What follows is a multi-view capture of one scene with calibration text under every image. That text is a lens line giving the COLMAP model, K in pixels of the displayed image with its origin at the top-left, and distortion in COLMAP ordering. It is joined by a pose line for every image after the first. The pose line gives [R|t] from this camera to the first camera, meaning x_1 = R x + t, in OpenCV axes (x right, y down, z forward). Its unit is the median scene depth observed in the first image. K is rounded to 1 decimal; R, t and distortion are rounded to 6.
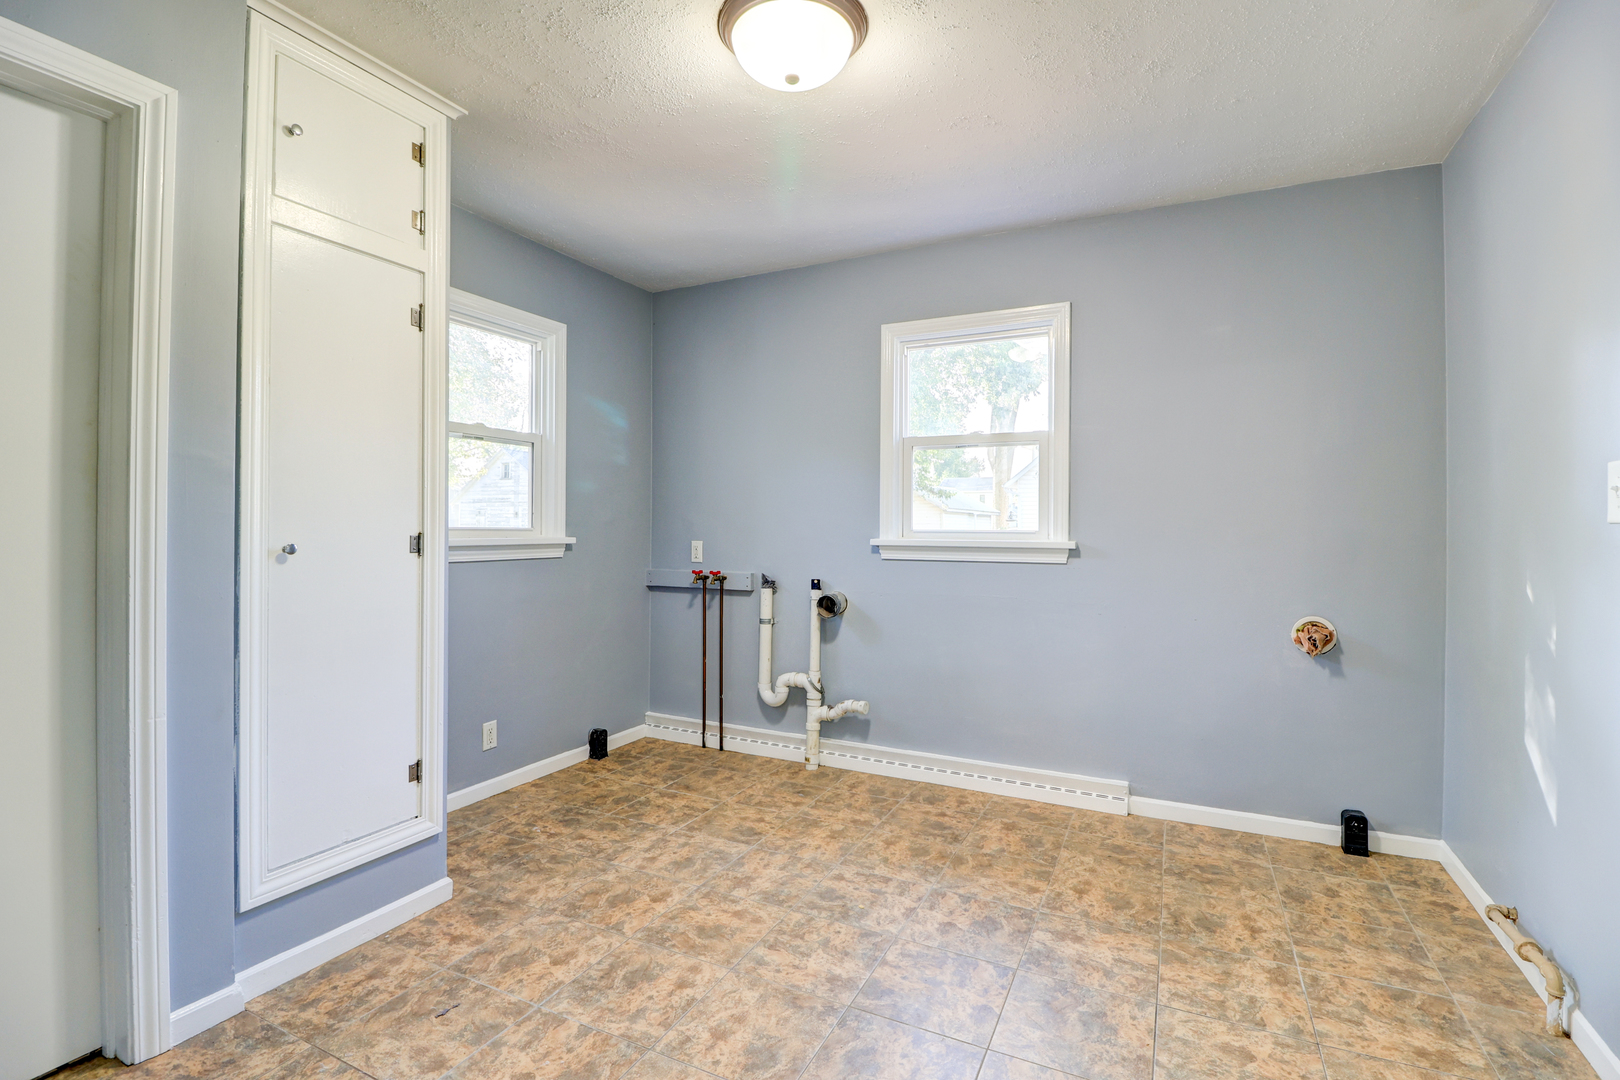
lens RADIAL K [[744.8, 0, 813.5], [0, 744.8, 527.6], [0, 0, 1]] dist [0.000526, -0.010375]
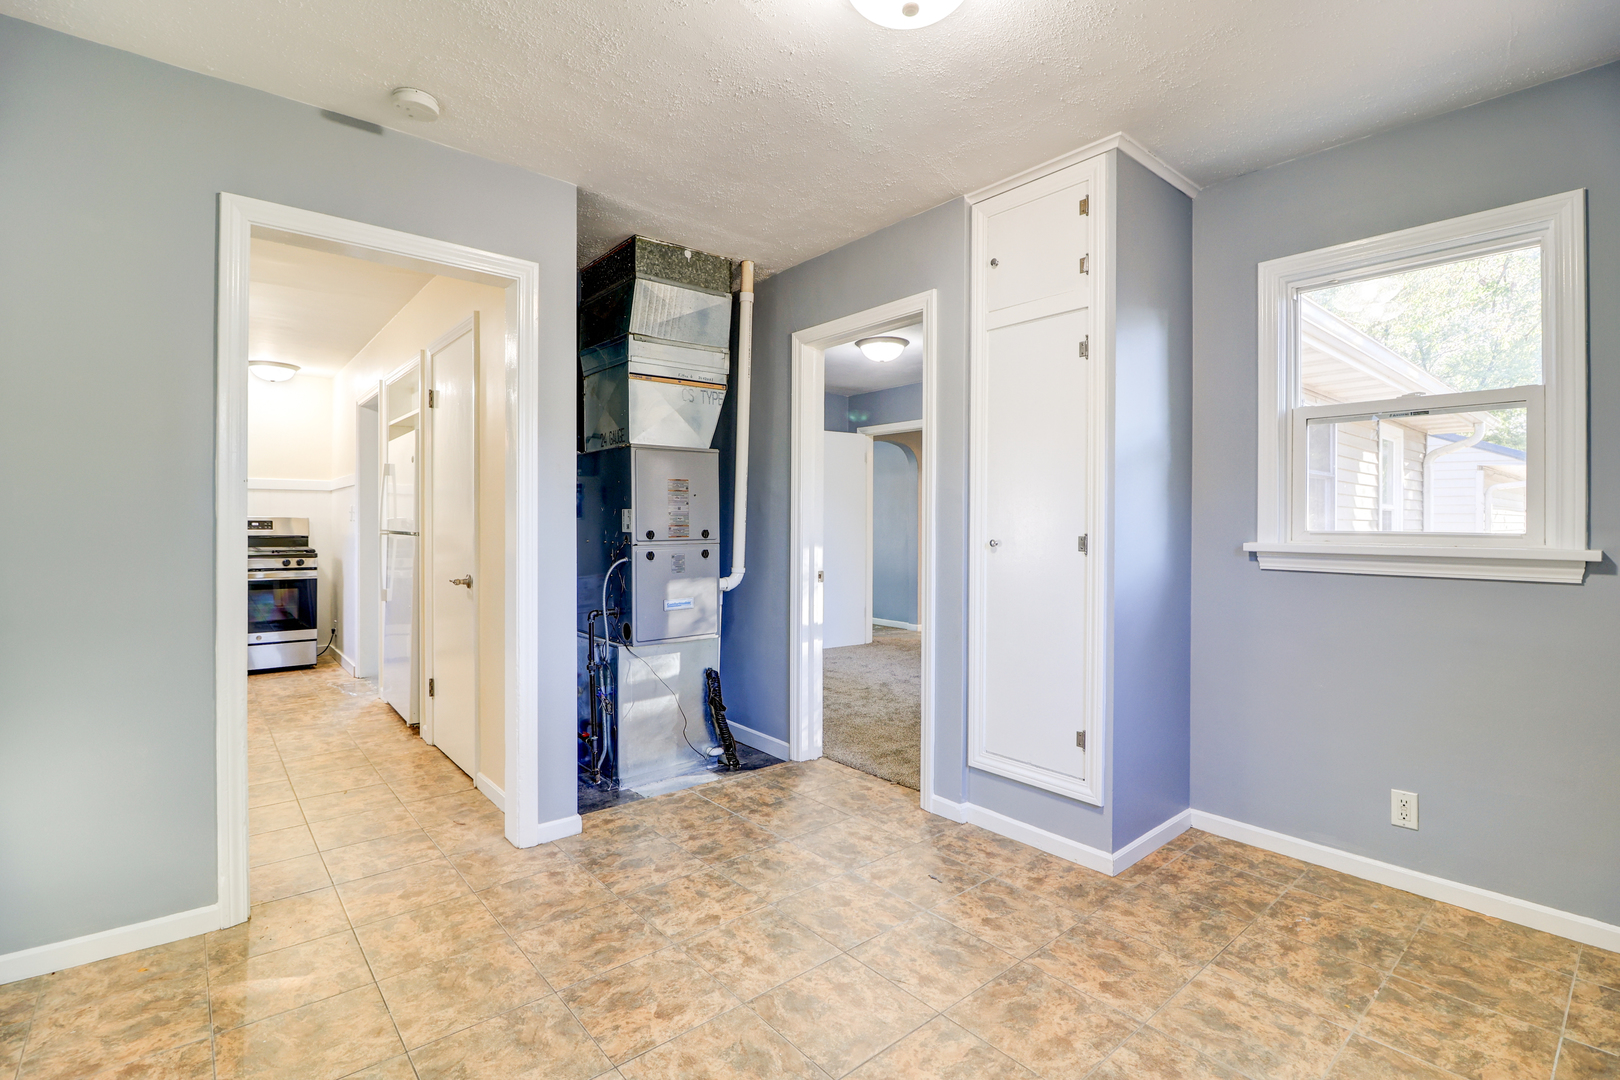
lens RADIAL K [[744.8, 0, 813.5], [0, 744.8, 527.6], [0, 0, 1]] dist [0.000526, -0.010375]
pose [[-0.399371, -0.002623, -0.916785, 0.567612], [-0.006162, 0.999981, -0.000176, -0.000314], [0.916769, 0.005579, -0.399380, 0.877003]]
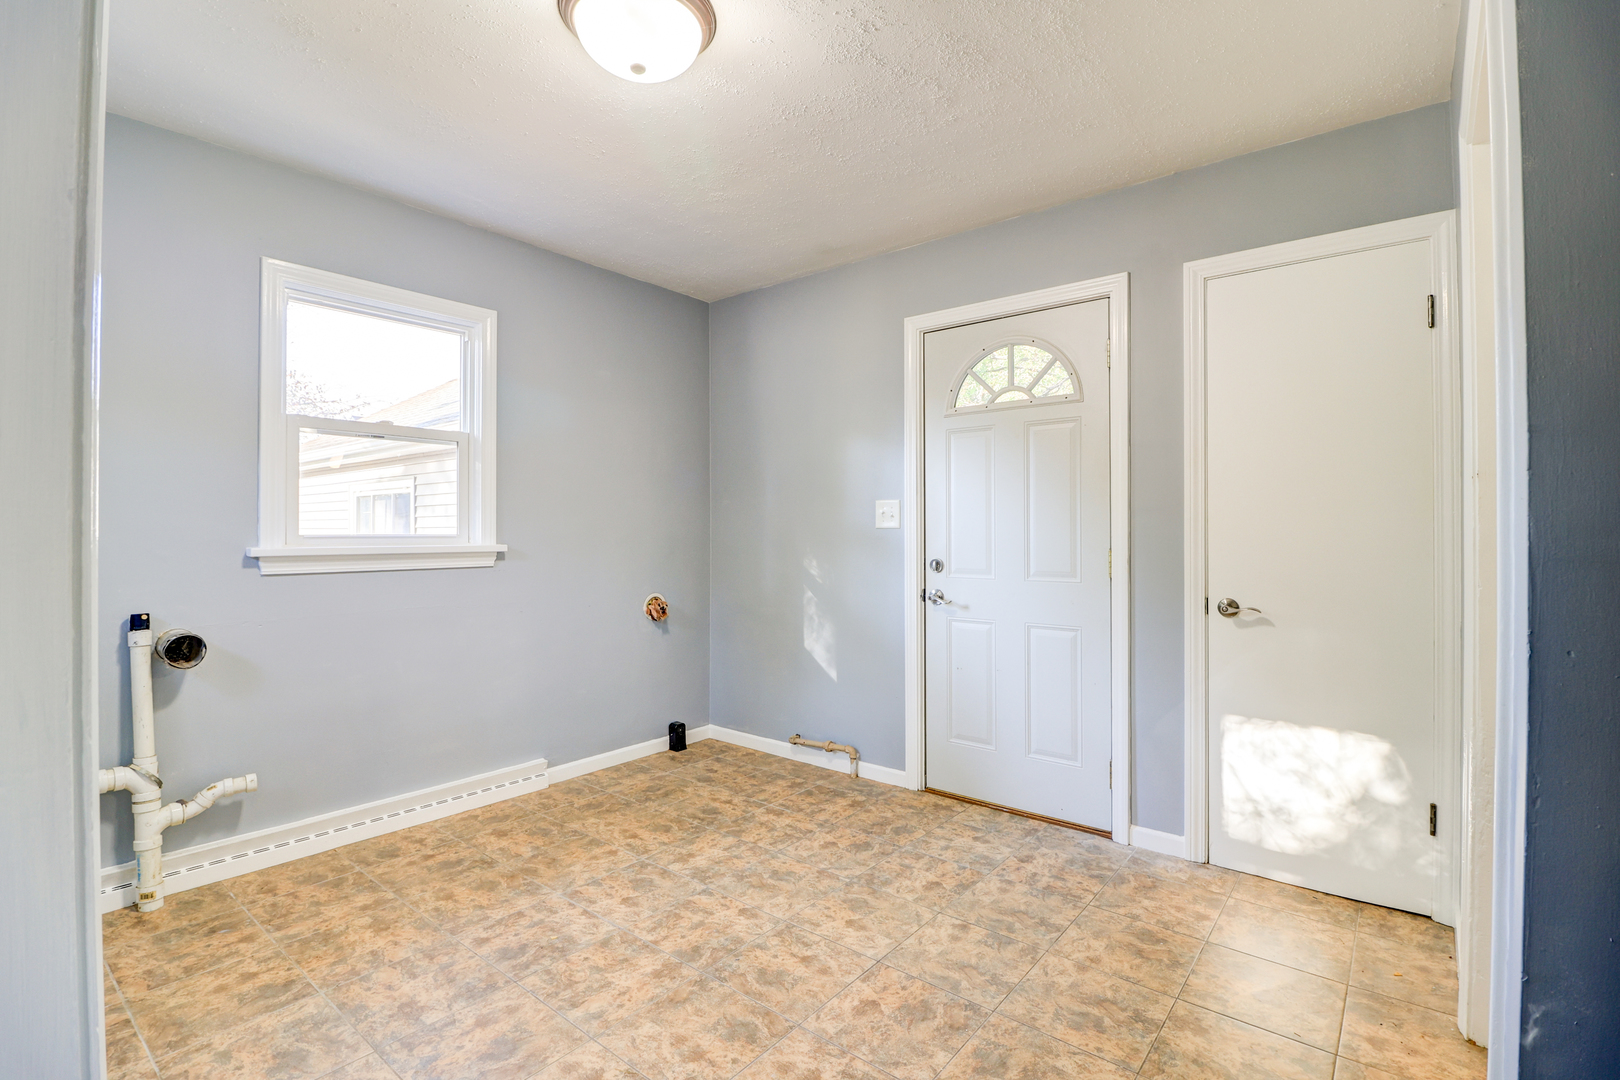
lens RADIAL K [[744.8, 0, 813.5], [0, 744.8, 527.6], [0, 0, 1]] dist [0.000526, -0.010375]
pose [[0.222546, 0.000913, 0.974922, -0.649947], [0.001604, 0.999998, -0.001303, -0.003316], [-0.974921, 0.001854, 0.222544, 0.397184]]
